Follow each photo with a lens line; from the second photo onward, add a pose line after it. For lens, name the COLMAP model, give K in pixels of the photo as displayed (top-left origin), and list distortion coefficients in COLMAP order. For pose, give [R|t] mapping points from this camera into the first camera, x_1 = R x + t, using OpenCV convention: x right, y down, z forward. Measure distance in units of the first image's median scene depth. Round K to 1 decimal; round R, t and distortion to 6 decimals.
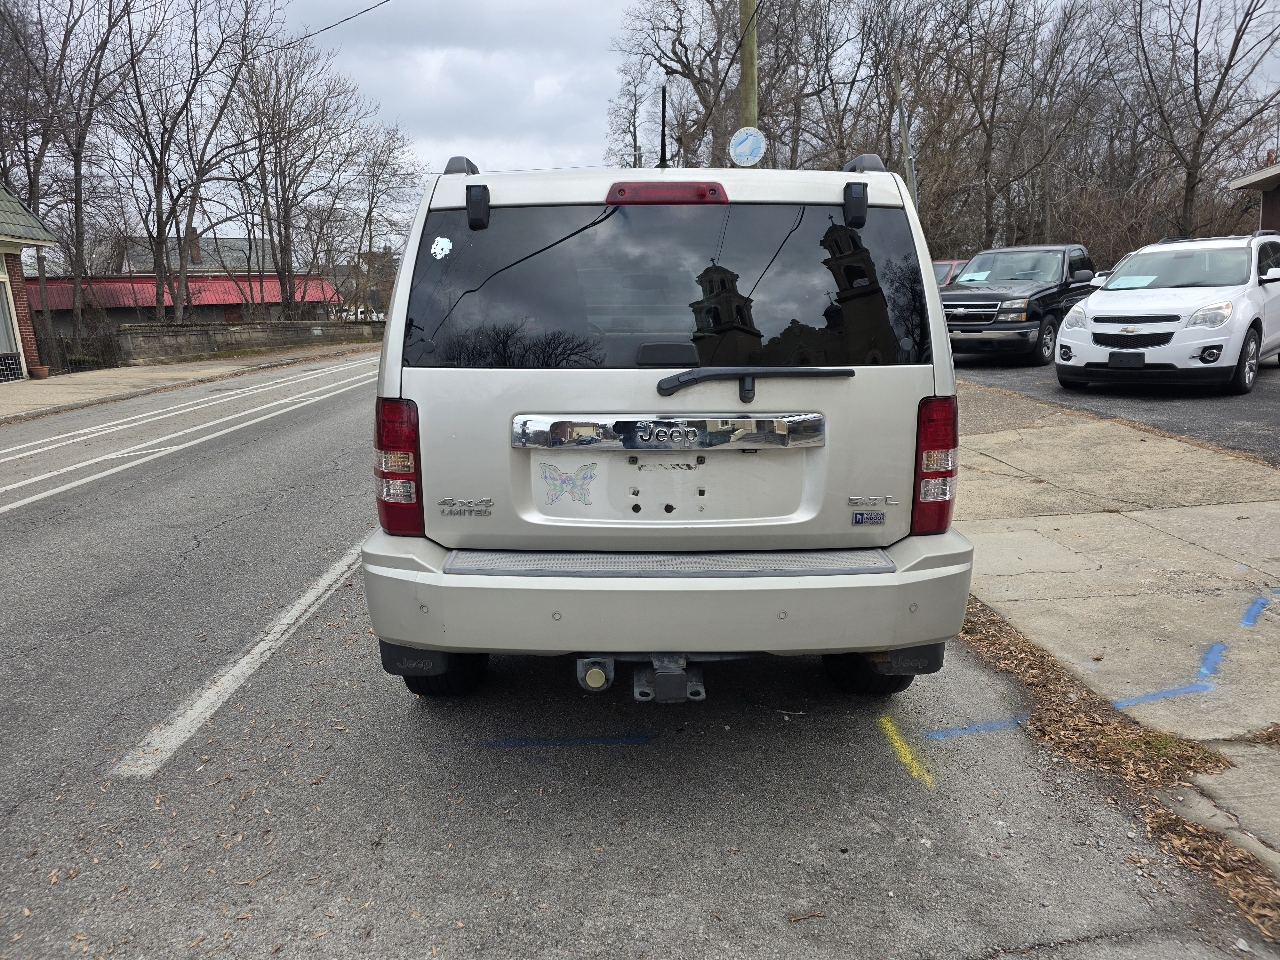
lens RADIAL K [[853.9, 0, 626.7], [0, 853.9, 486.6], [0, 0, 1]] dist [0.053736, -0.041719]
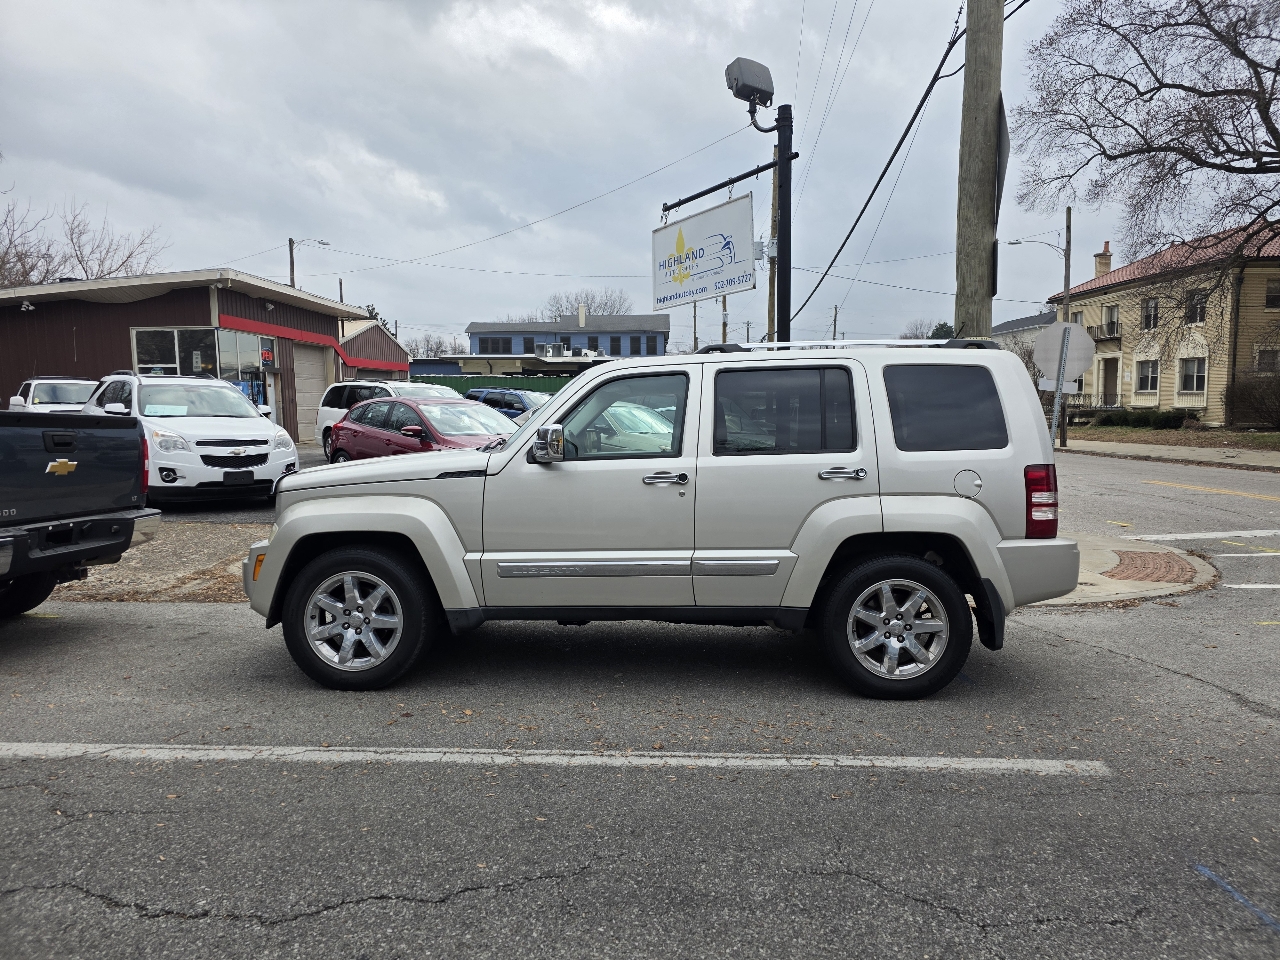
lens RADIAL K [[853.9, 0, 643.5], [0, 853.9, 479.7], [0, 0, 1]] dist [0.053736, -0.041719]
pose [[0.011903, -0.041199, 0.999080, -0.333824], [0.201283, 0.978797, 0.037964, -0.049224], [-0.979461, 0.200646, 0.019944, 0.281701]]
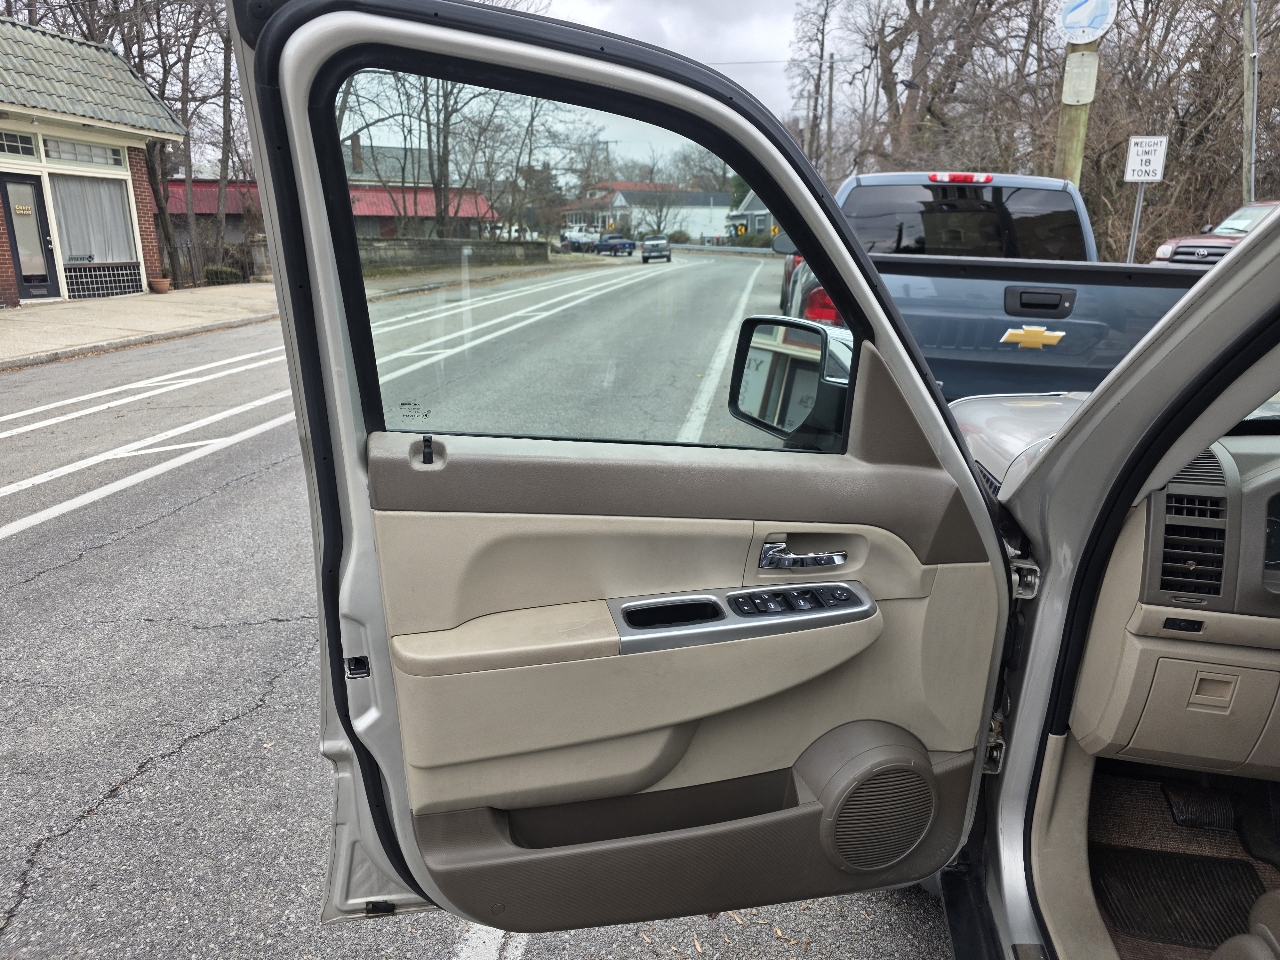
lens RADIAL K [[853.9, 0, 629.2], [0, 853.9, 471.7], [0, 0, 1]] dist [0.053736, -0.041719]
pose [[0.984877, 0.090469, -0.147758, -0.073292], [-0.080671, 0.994207, 0.071026, -0.056885], [0.153328, -0.058032, 0.986470, 0.245321]]
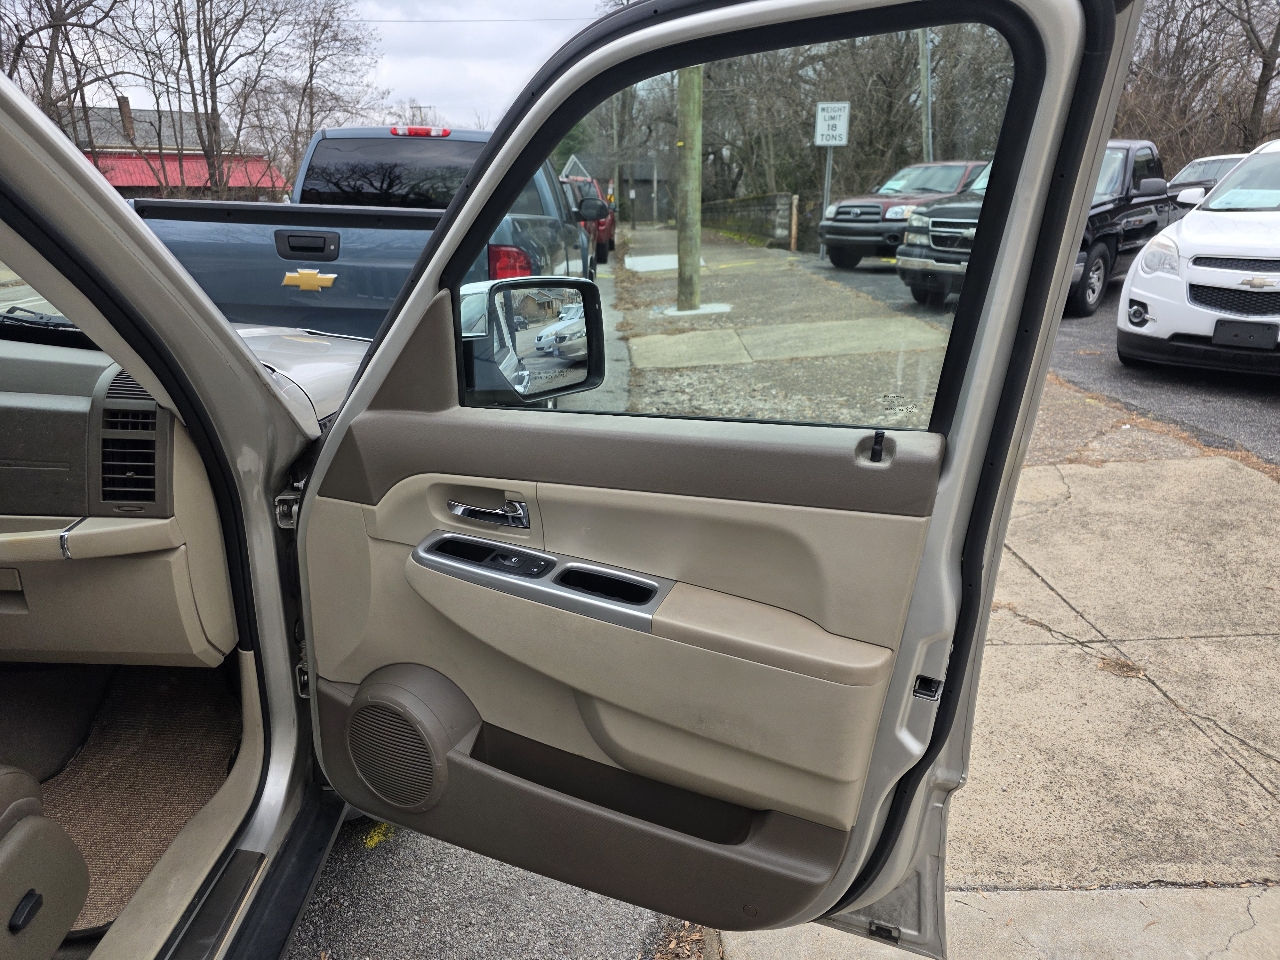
lens RADIAL K [[853.9, 0, 623.3], [0, 853.9, 485.7], [0, 0, 1]] dist [0.053736, -0.041719]
pose [[0.999376, 0.035111, 0.003925, 0.094967], [-0.035329, 0.993573, 0.107538, -0.056717], [-0.000124, -0.107610, 0.994193, 0.246127]]
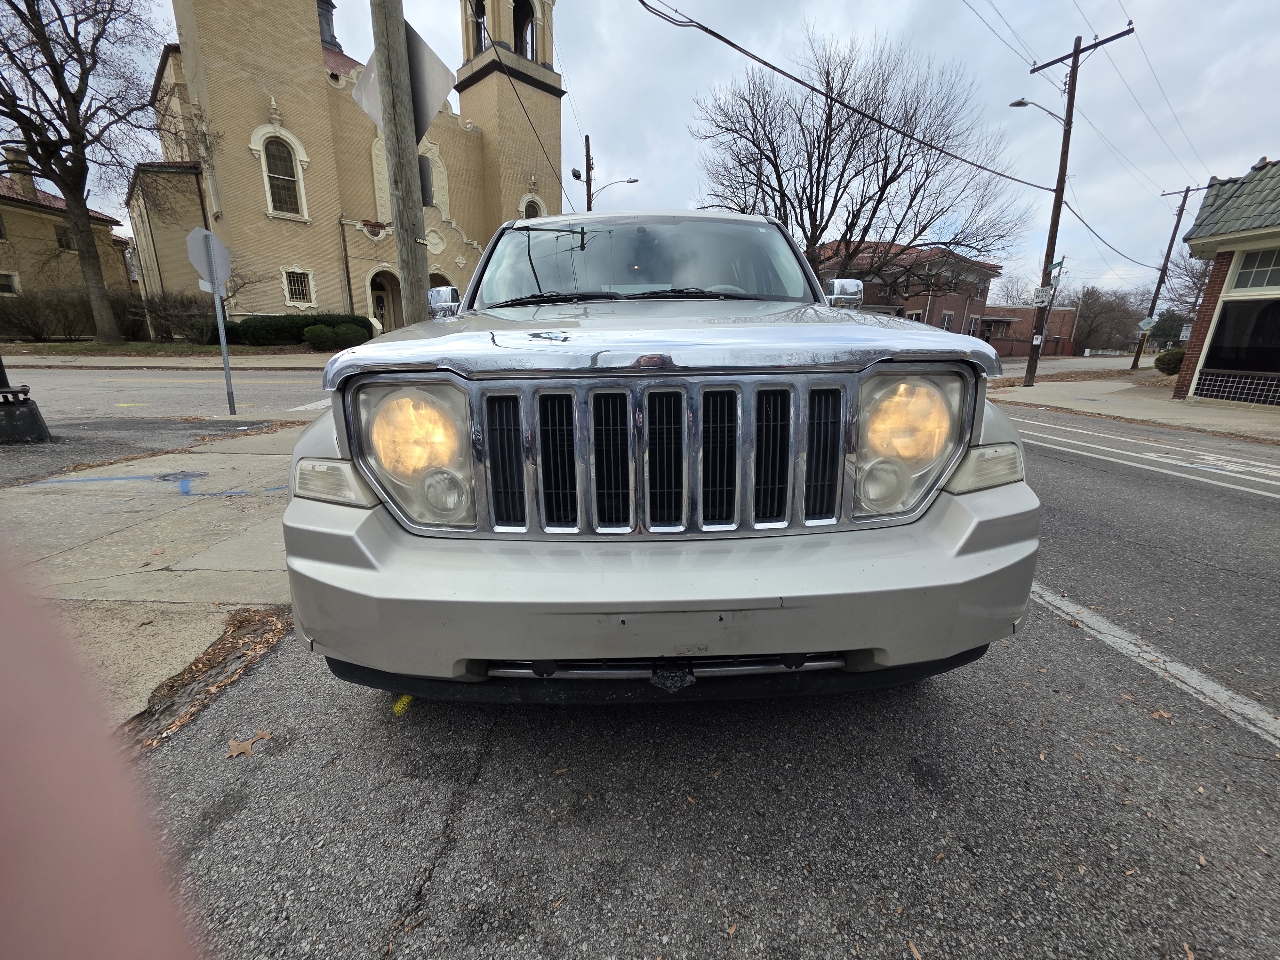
lens RADIAL K [[505.1, 0, 634.0], [0, 505.1, 484.1], [0, 0, 1]] dist [0.003221, -0.000571]
pose [[-0.999604, 0.026517, -0.009457, 0.012635], [0.019246, 0.888808, 0.457876, -0.078993], [0.020547, 0.457512, -0.888966, 0.483364]]
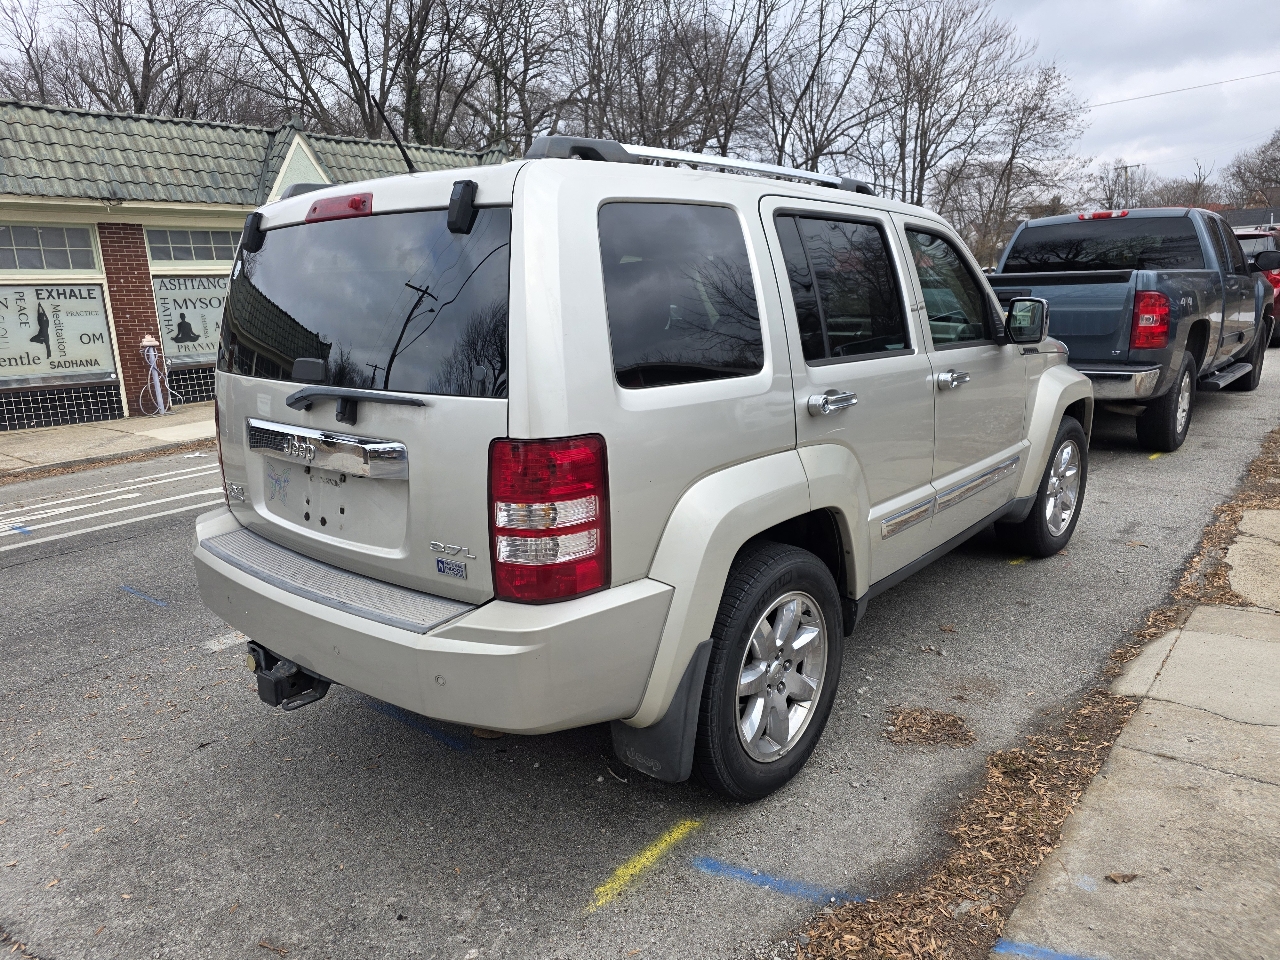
lens RADIAL K [[853.9, 0, 626.8], [0, 853.9, 488.3], [0, 0, 1]] dist [0.053736, -0.041719]
pose [[0.747694, 0.136427, -0.649878, 0.146601], [-0.106782, 0.990633, 0.085106, -0.020832], [0.655402, 0.005763, 0.755258, 0.068790]]
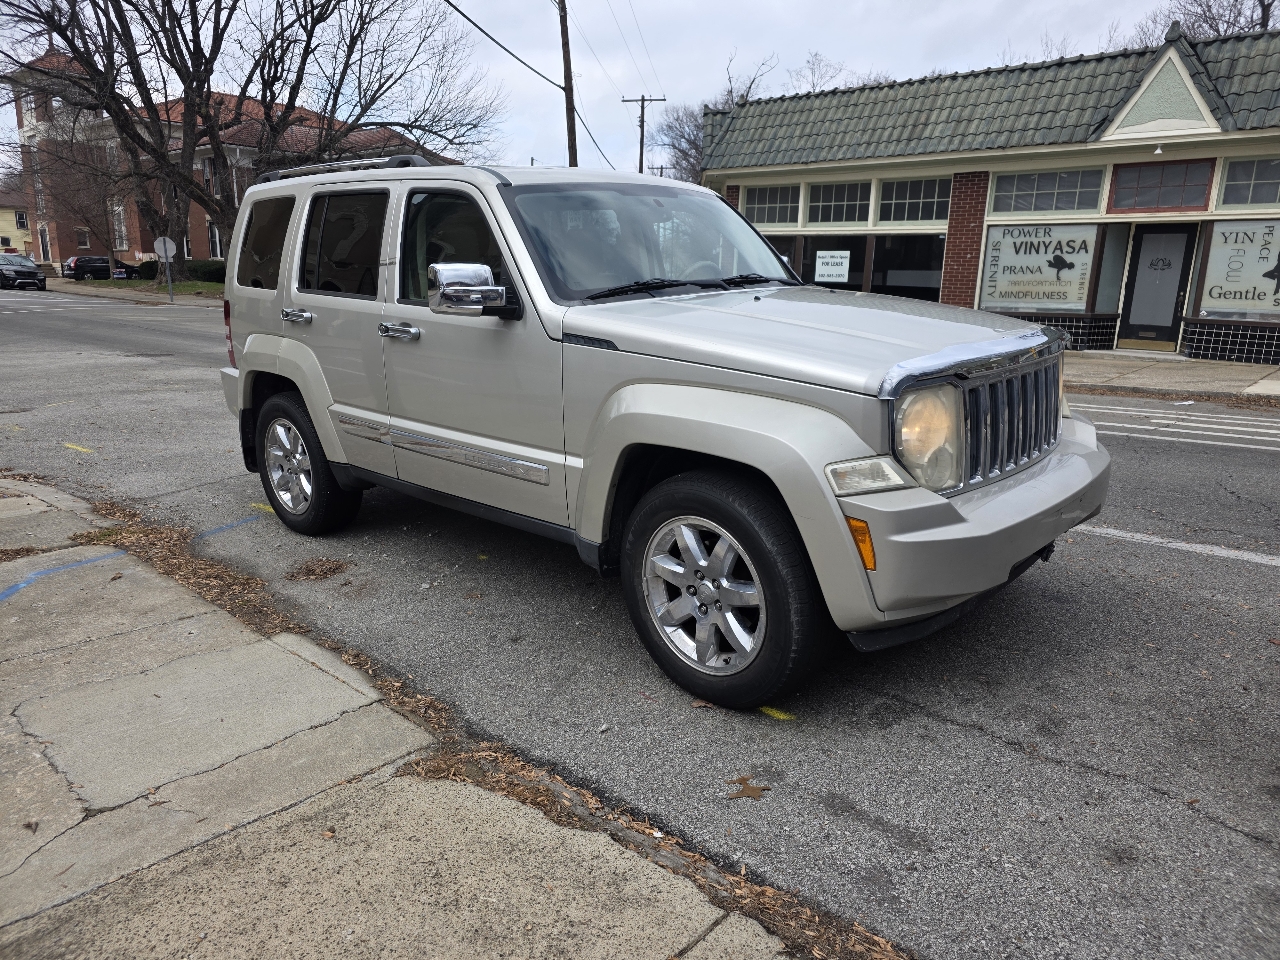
lens RADIAL K [[853.9, 0, 638.1], [0, 853.9, 473.1], [0, 0, 1]] dist [0.053736, -0.041719]
pose [[-0.680695, 0.196225, -0.705797, 0.192318], [-0.129948, 0.915835, 0.379946, -0.098612], [0.720949, 0.350344, -0.597906, 0.476630]]
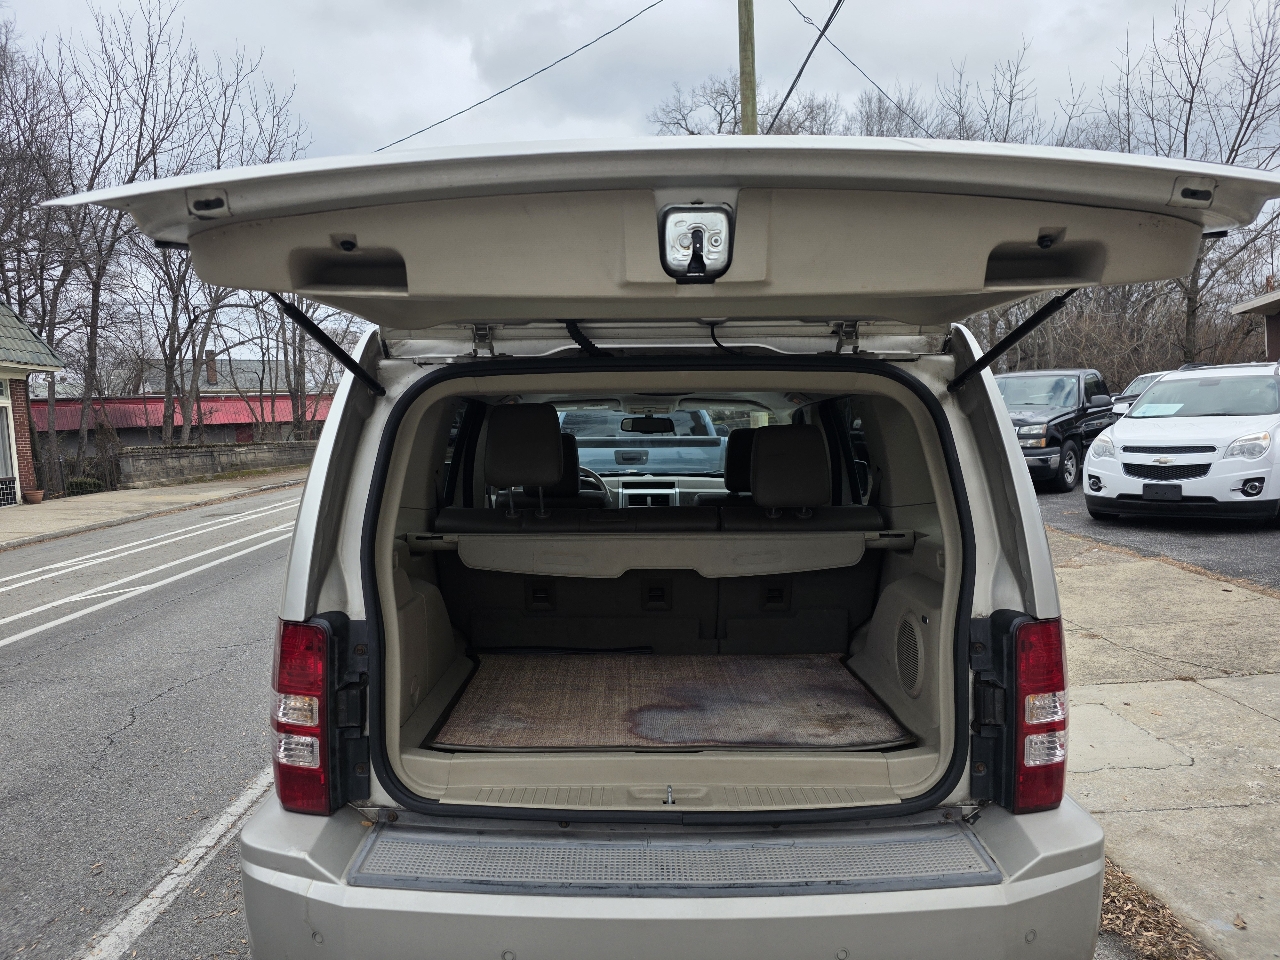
lens RADIAL K [[853.9, 0, 631.9], [0, 853.9, 484.8], [0, 0, 1]] dist [0.053736, -0.041719]
pose [[0.999991, -0.001765, -0.003854, 0.002660], [0.001238, 0.991125, -0.132926, -0.018193], [0.004054, 0.132920, 0.991118, 0.038854]]
